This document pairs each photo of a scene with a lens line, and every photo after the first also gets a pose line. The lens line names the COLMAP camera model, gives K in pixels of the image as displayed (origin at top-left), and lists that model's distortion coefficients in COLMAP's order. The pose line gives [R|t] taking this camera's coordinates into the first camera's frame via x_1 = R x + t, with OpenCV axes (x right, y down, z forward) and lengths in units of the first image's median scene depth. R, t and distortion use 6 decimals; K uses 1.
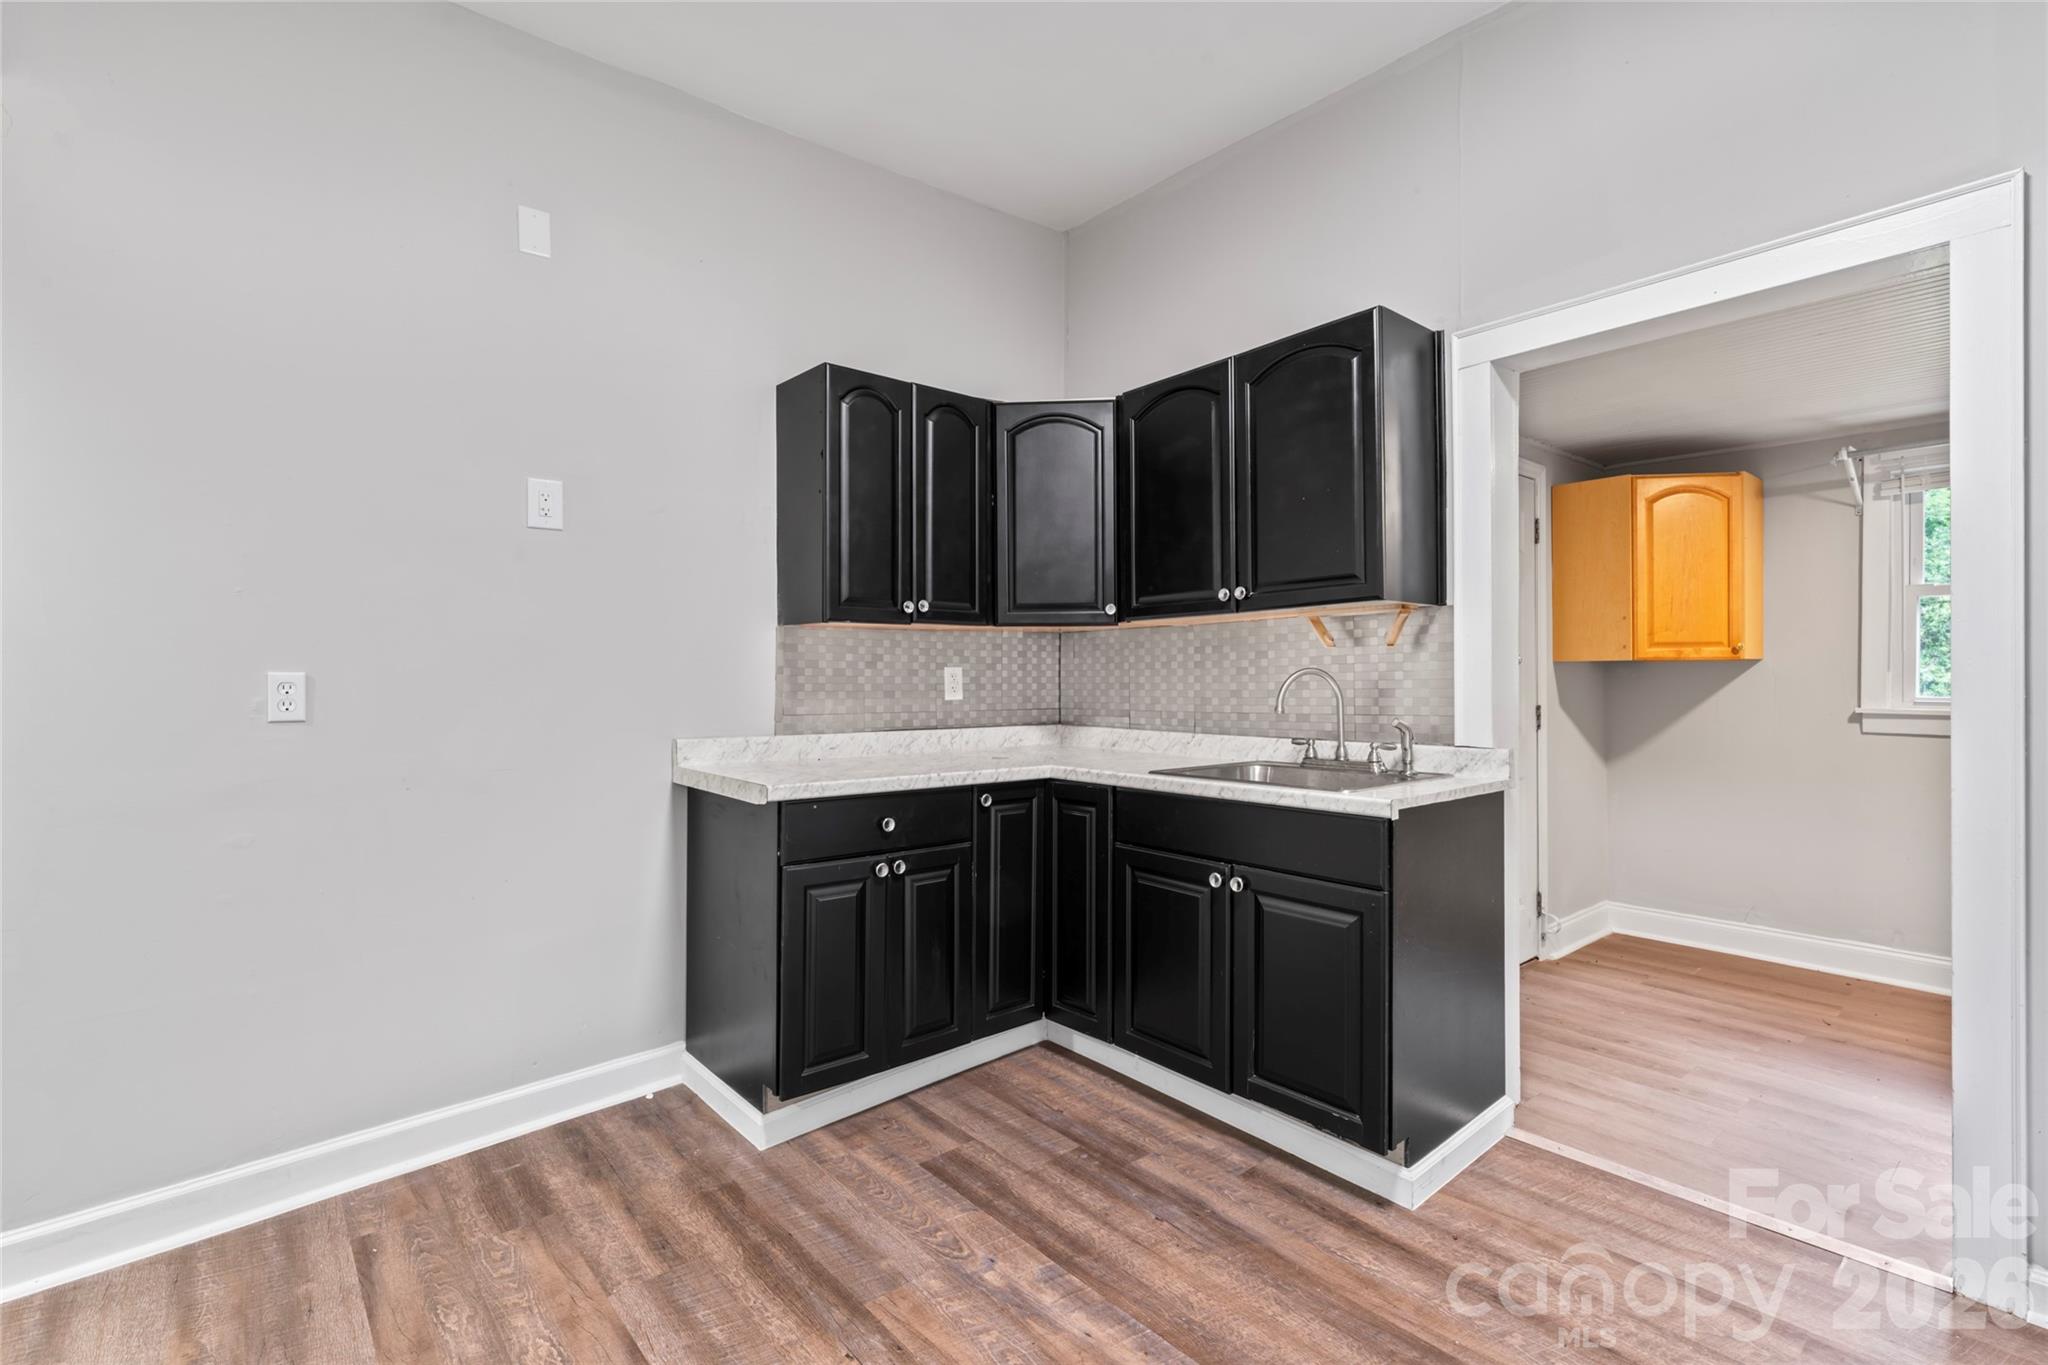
lens RADIAL K [[937.4, 0, 1020.4], [0, 937.4, 681.5], [0, 0, 1]] dist [0.000711, -0.000568]
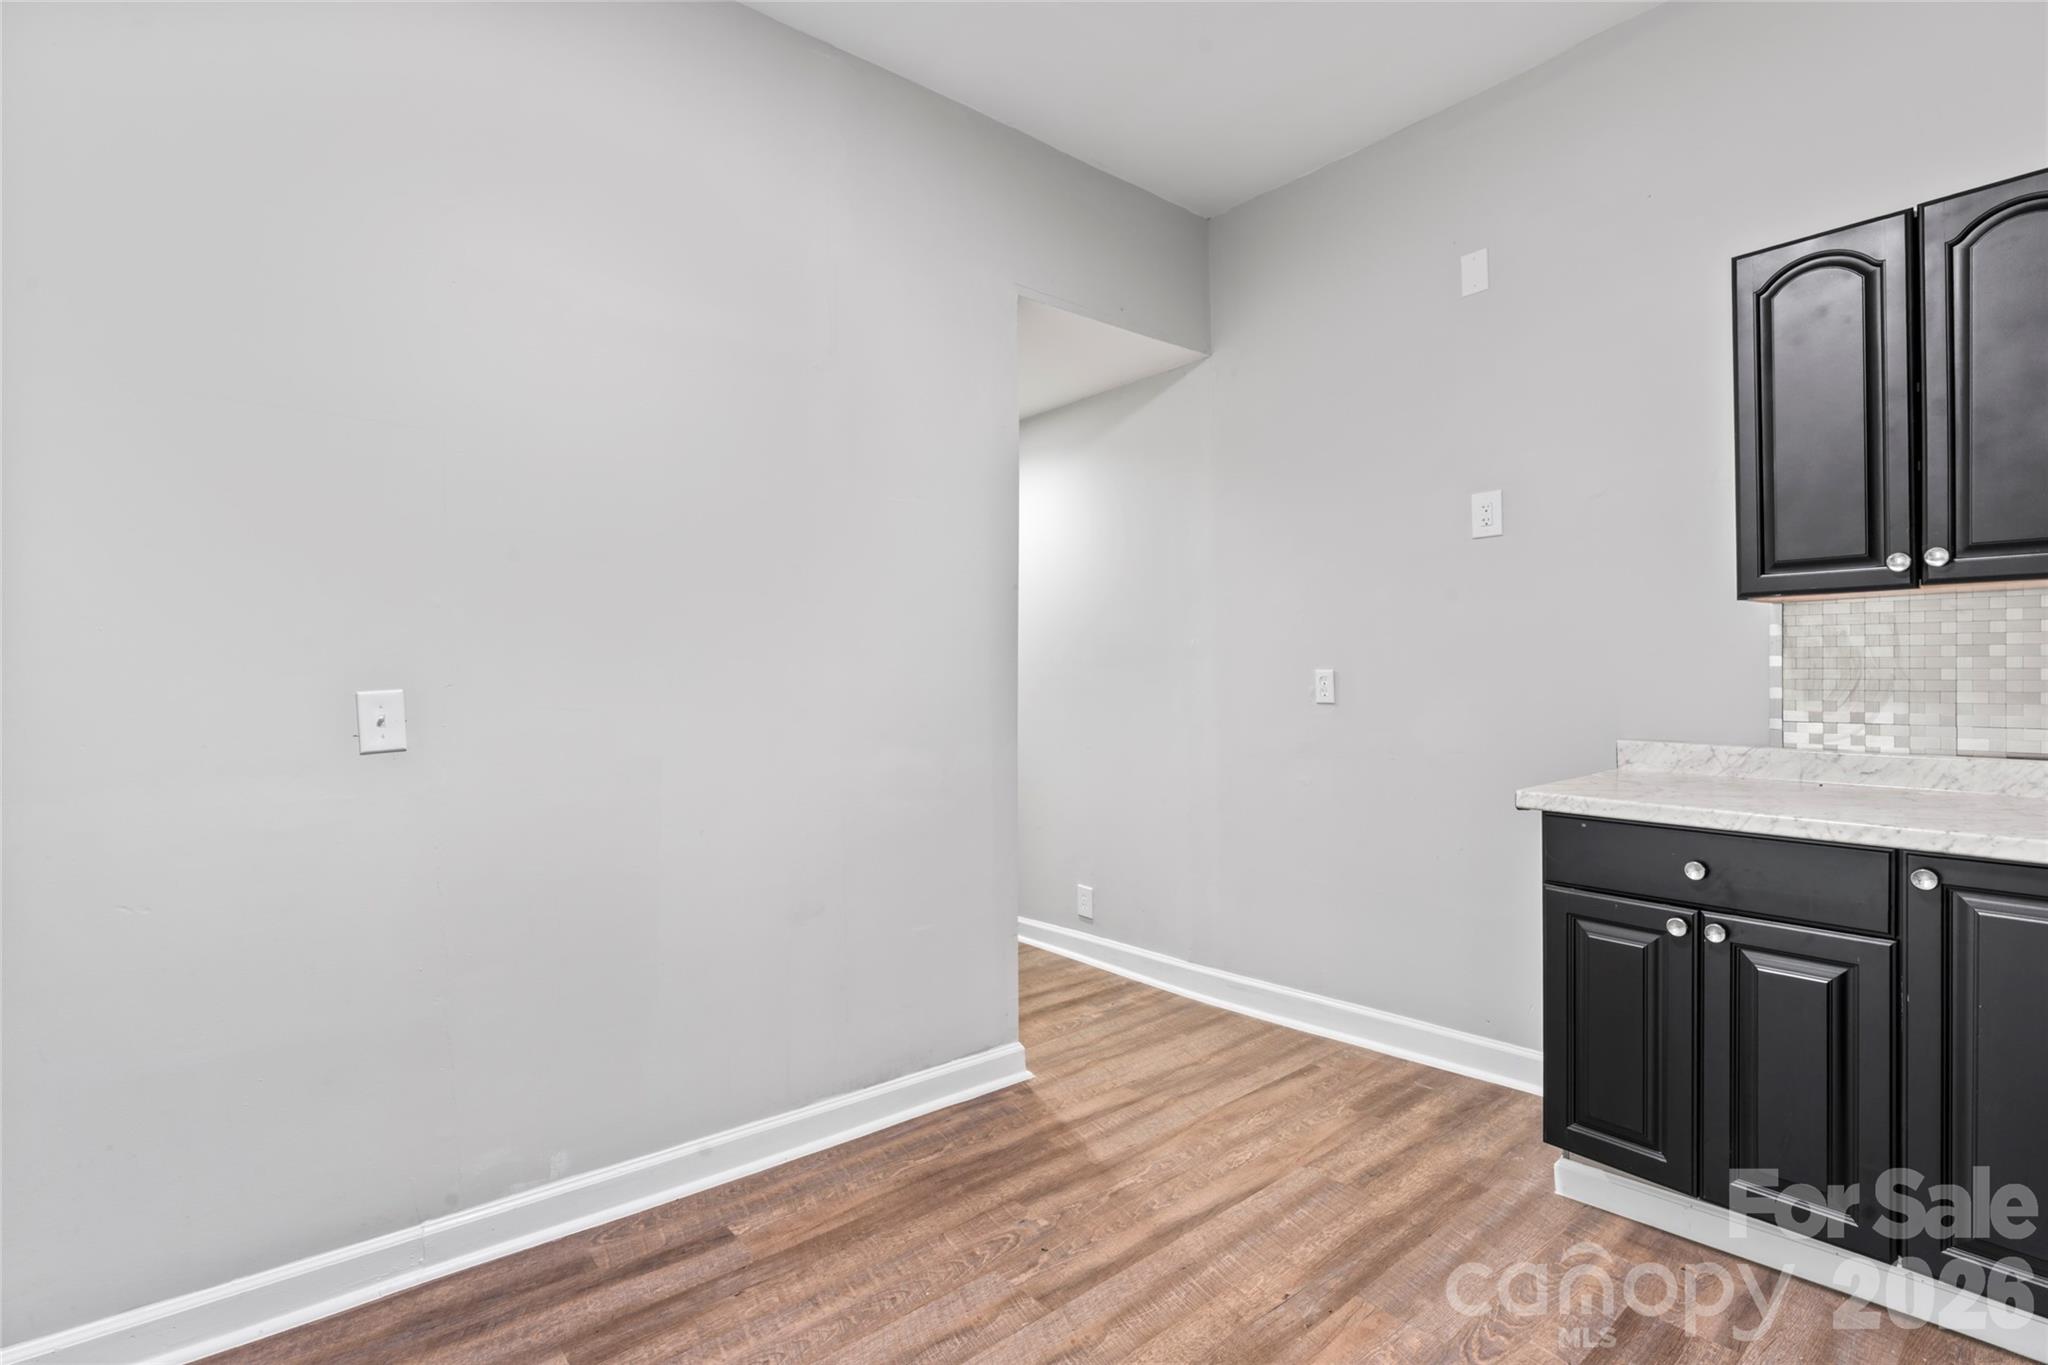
lens RADIAL K [[963.6, 0, 1020.2], [0, 963.6, 670.3], [0, 0, 1]] dist [-0.000671, 0.000126]
pose [[-0.011689, 0.000795, -0.999931, 0.725858], [0.006509, 0.999979, 0.000719, -0.013050], [0.999910, -0.006500, -0.011694, 0.539052]]
